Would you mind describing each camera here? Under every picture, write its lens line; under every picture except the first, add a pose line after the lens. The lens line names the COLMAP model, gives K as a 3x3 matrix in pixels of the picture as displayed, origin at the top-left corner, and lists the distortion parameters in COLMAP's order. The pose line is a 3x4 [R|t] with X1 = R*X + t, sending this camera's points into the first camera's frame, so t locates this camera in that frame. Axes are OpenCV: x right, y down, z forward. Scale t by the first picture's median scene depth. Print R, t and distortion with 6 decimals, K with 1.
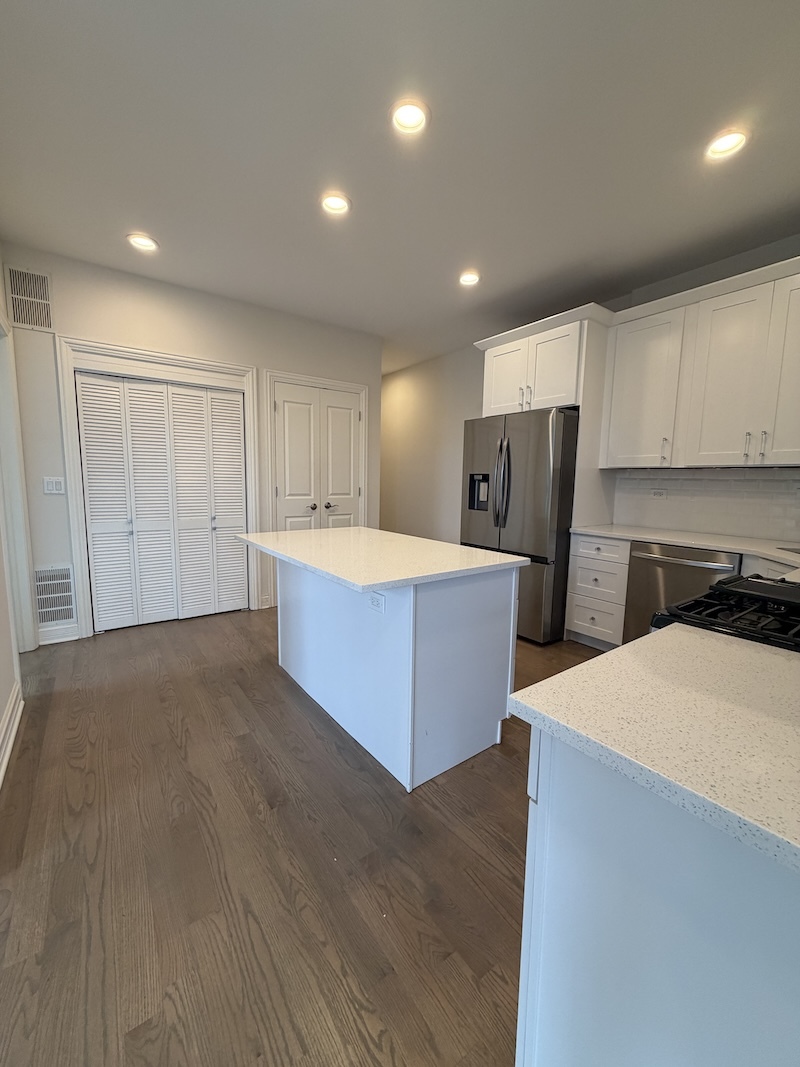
lens RADIAL K [[426.3, 0, 404.6], [0, 426.3, 532.0], [0, 0, 1]] dist [0.002700, 0.000518]
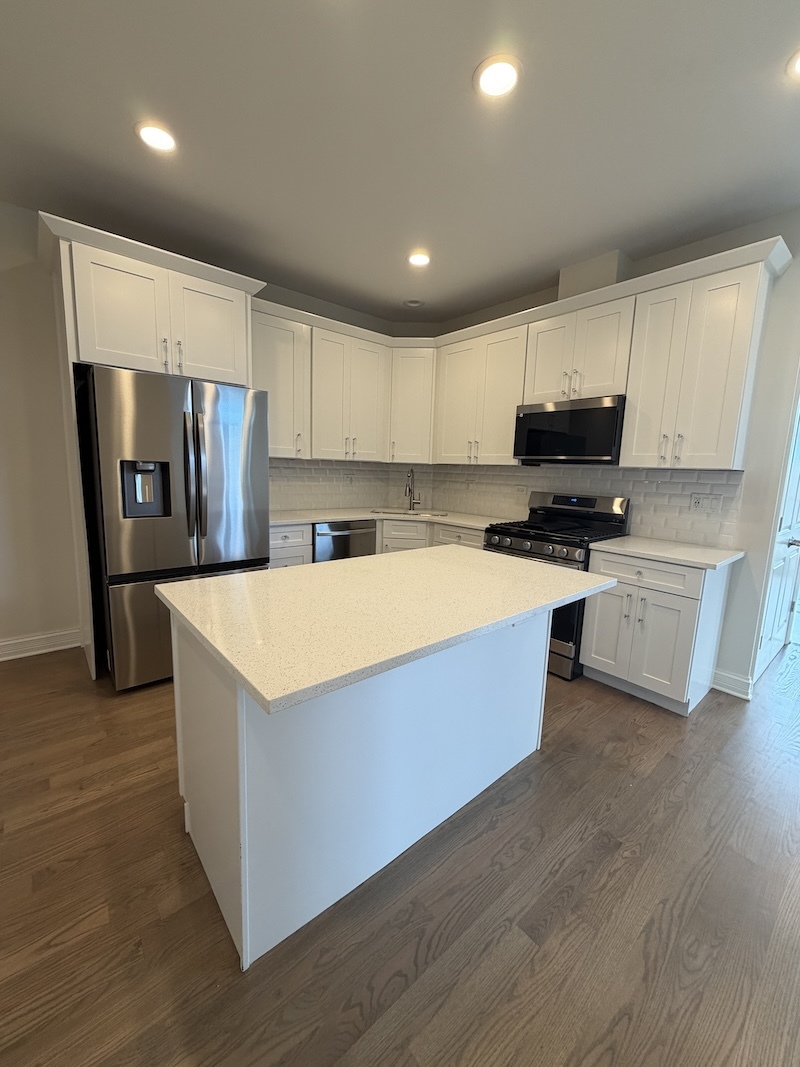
lens RADIAL K [[426.3, 0, 402.1], [0, 426.3, 528.1], [0, 0, 1]] dist [0.002700, 0.000518]
pose [[-0.080865, -0.157352, 0.984226, -0.987857], [0.083882, 0.982883, 0.164029, -0.215883], [-0.993189, 0.095823, -0.066281, 1.331624]]
